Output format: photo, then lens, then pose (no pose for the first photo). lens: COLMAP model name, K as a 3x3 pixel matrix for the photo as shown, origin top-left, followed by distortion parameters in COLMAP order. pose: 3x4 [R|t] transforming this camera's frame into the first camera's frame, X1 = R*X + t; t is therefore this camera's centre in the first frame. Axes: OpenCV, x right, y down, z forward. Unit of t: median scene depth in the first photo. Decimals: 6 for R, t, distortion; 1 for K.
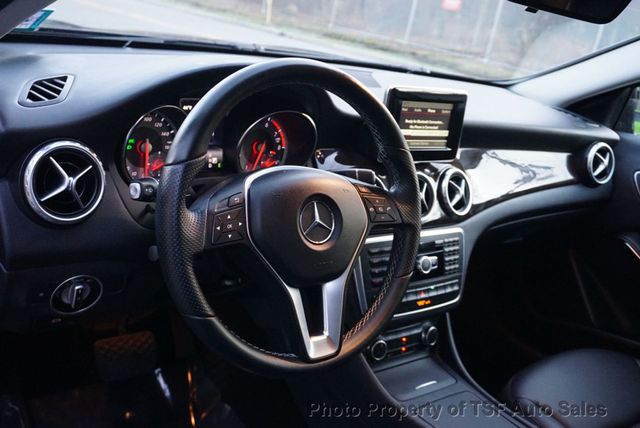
lens RADIAL K [[651.0, 0, 316.8], [0, 651.0, 209.5], [0, 0, 1]] dist [-0.010735, 0.000000]
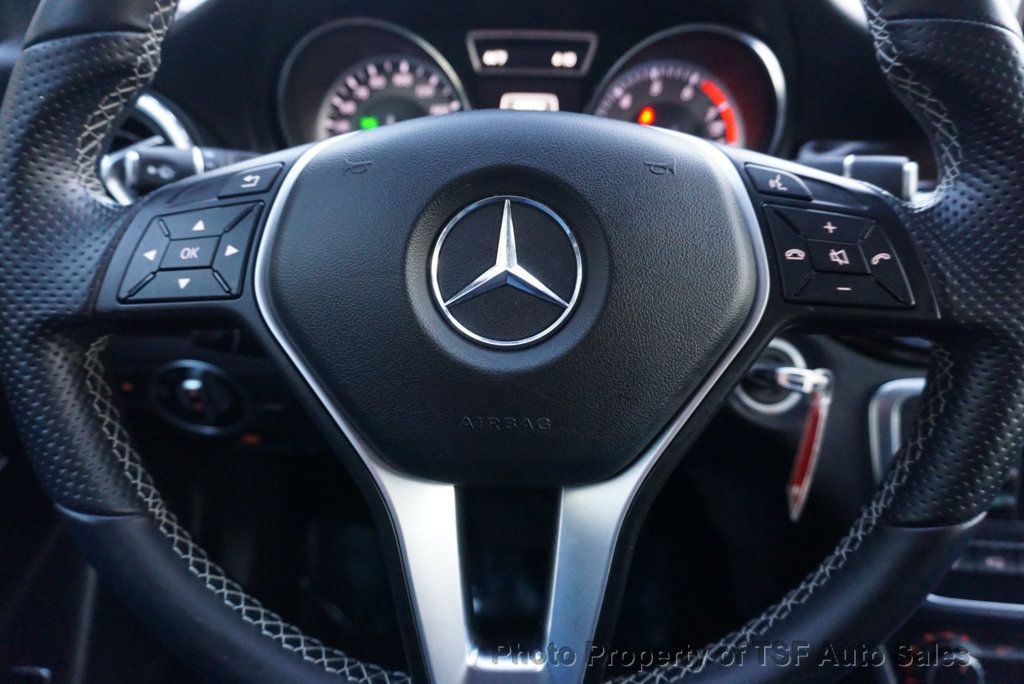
lens RADIAL K [[686.3, 0, 506.5], [0, 686.3, 337.5], [0, 0, 1]] dist [-0.029313, 0.008085]
pose [[0.759465, 0.096488, -0.643353, 0.139697], [-0.089622, 0.995028, 0.043434, 0.025477], [0.644345, 0.024672, 0.764337, 0.554415]]
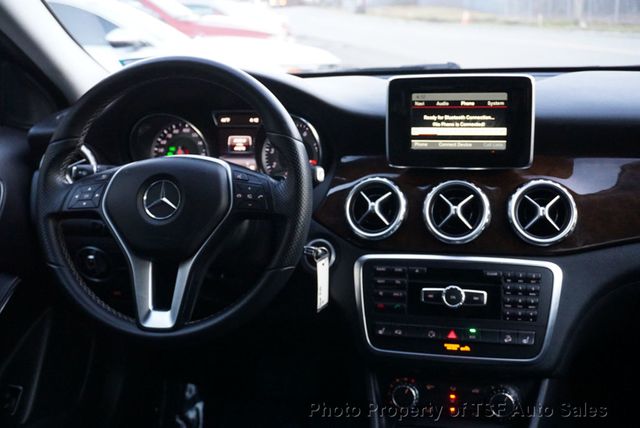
lens RADIAL K [[789.1, 0, 314.4], [0, 789.1, 214.1], [0, 0, 1]] dist [0.008882, 0.000000]
pose [[0.612800, -0.002791, -0.790233, 0.856124], [-0.112220, 0.989552, -0.090518, 0.095837], [0.782229, 0.144149, 0.606084, 0.290661]]
